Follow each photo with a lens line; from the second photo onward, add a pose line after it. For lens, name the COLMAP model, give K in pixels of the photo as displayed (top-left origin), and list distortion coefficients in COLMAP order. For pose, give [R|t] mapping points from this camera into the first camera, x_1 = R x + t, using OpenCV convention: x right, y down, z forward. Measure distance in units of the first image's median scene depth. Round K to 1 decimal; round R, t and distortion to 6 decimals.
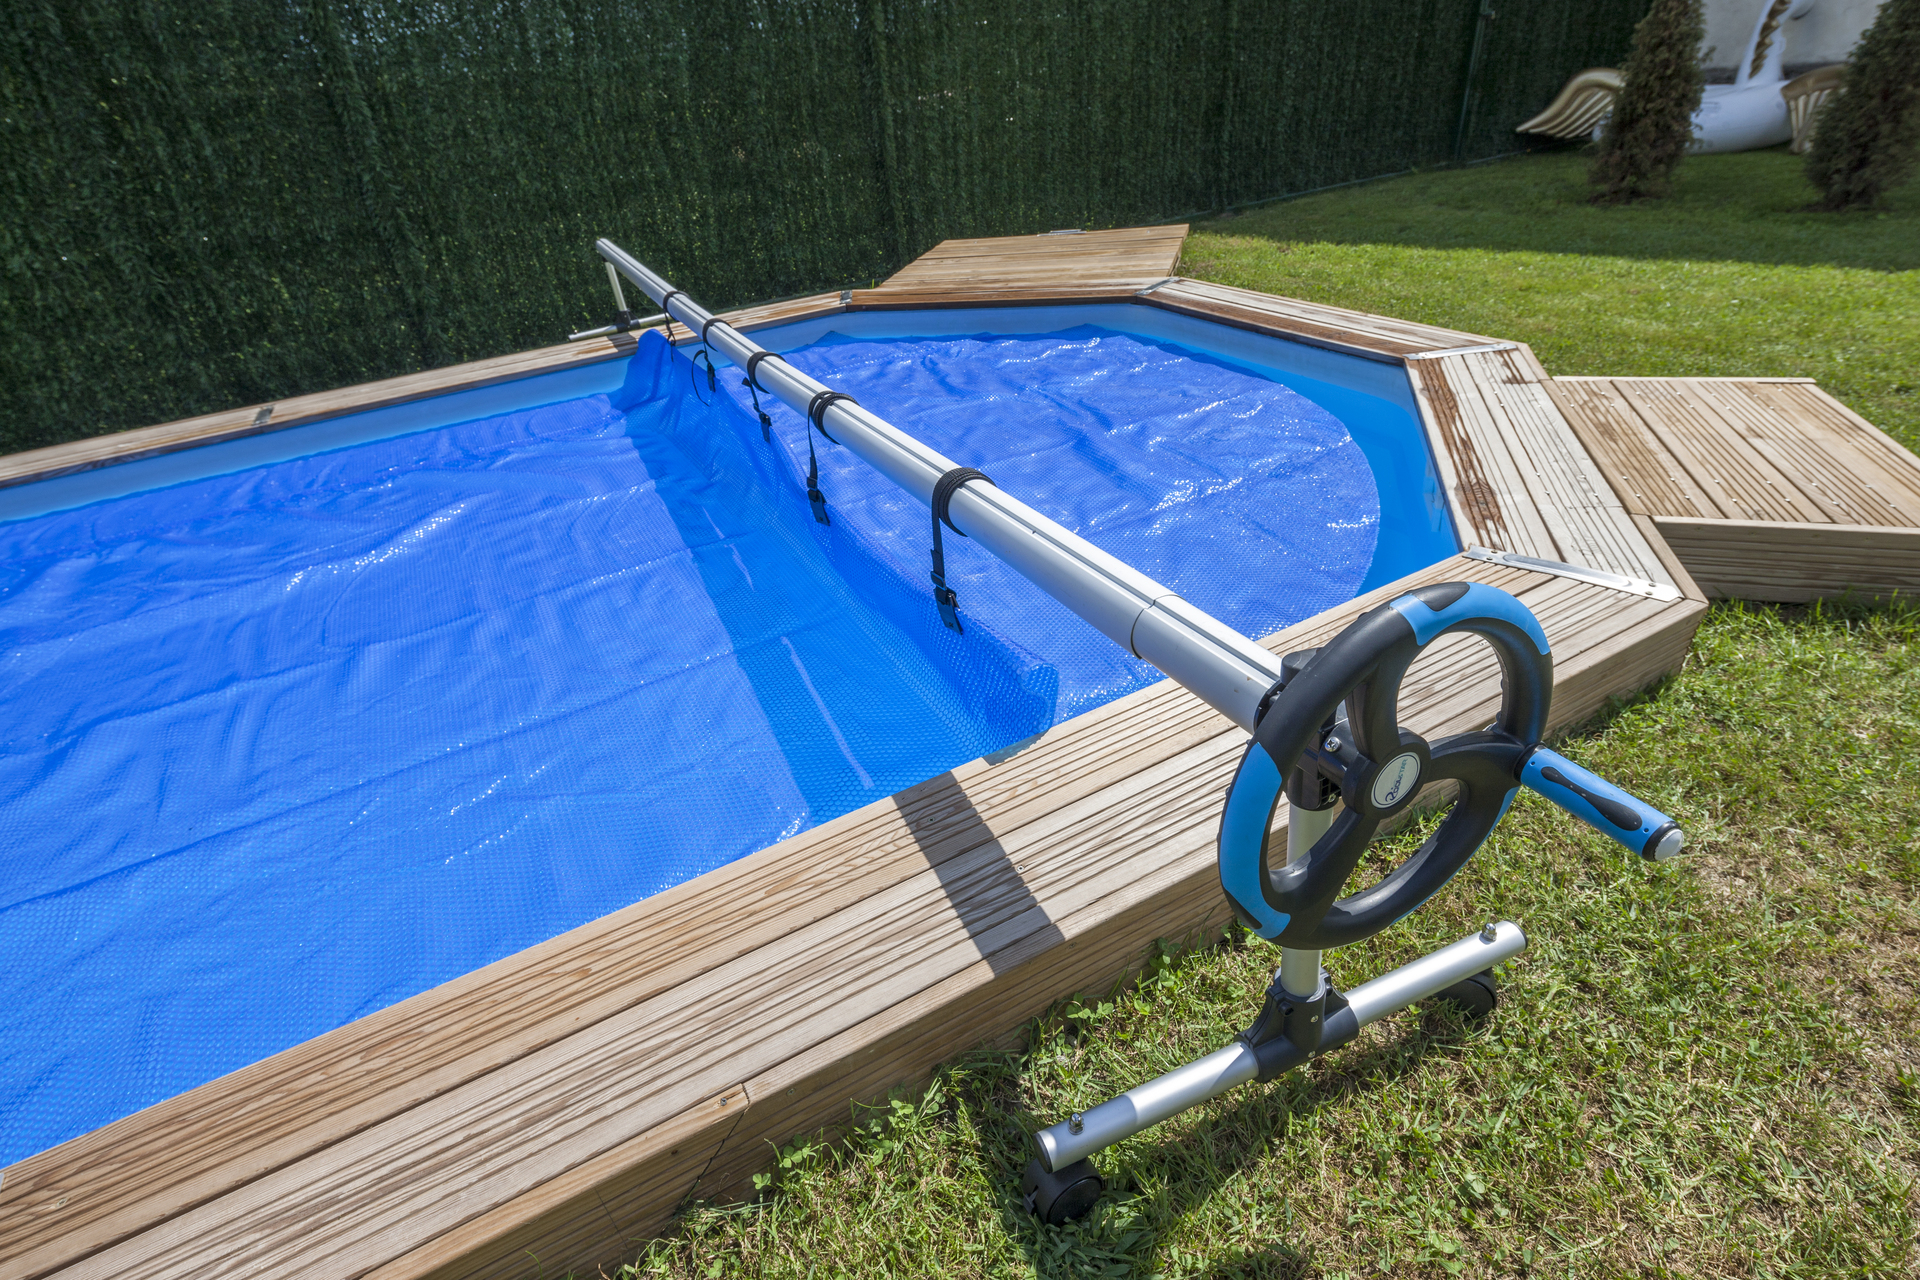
lens RADIAL K [[1005.7, 0, 960.0], [0, 1005.7, 640.0], [0, 0, 1]] dist [-0.001123, -0.000861]
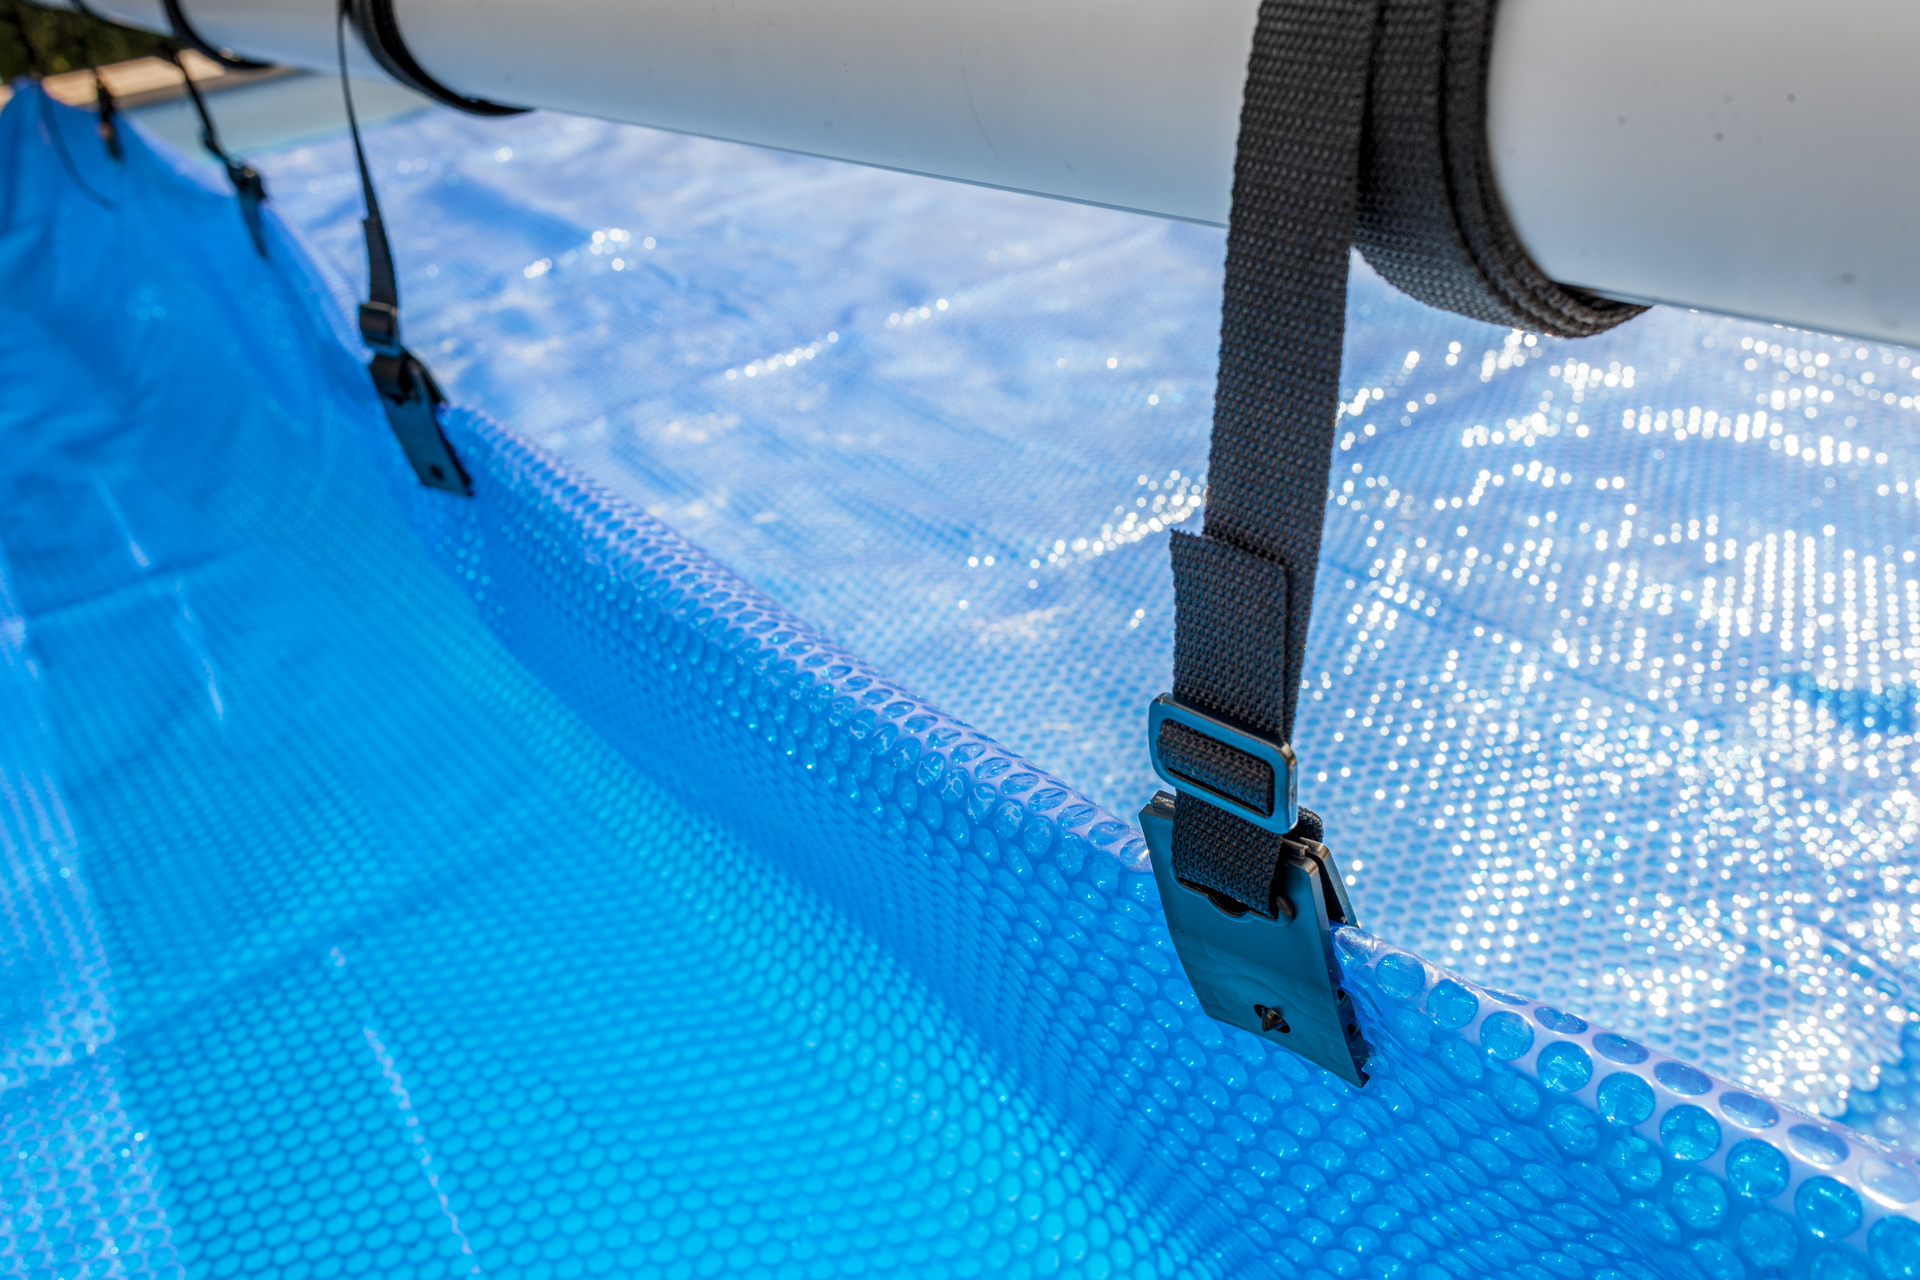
lens RADIAL K [[1544.2, 0, 960.0], [0, 1544.2, 640.0], [0, 0, 1]] dist [0.027171, 0.001595]
pose [[0.986724, -0.091080, 0.134465, -0.111272], [0.095461, 0.995081, -0.026491, -0.096274], [-0.131390, 0.038975, 0.990564, 1.033271]]
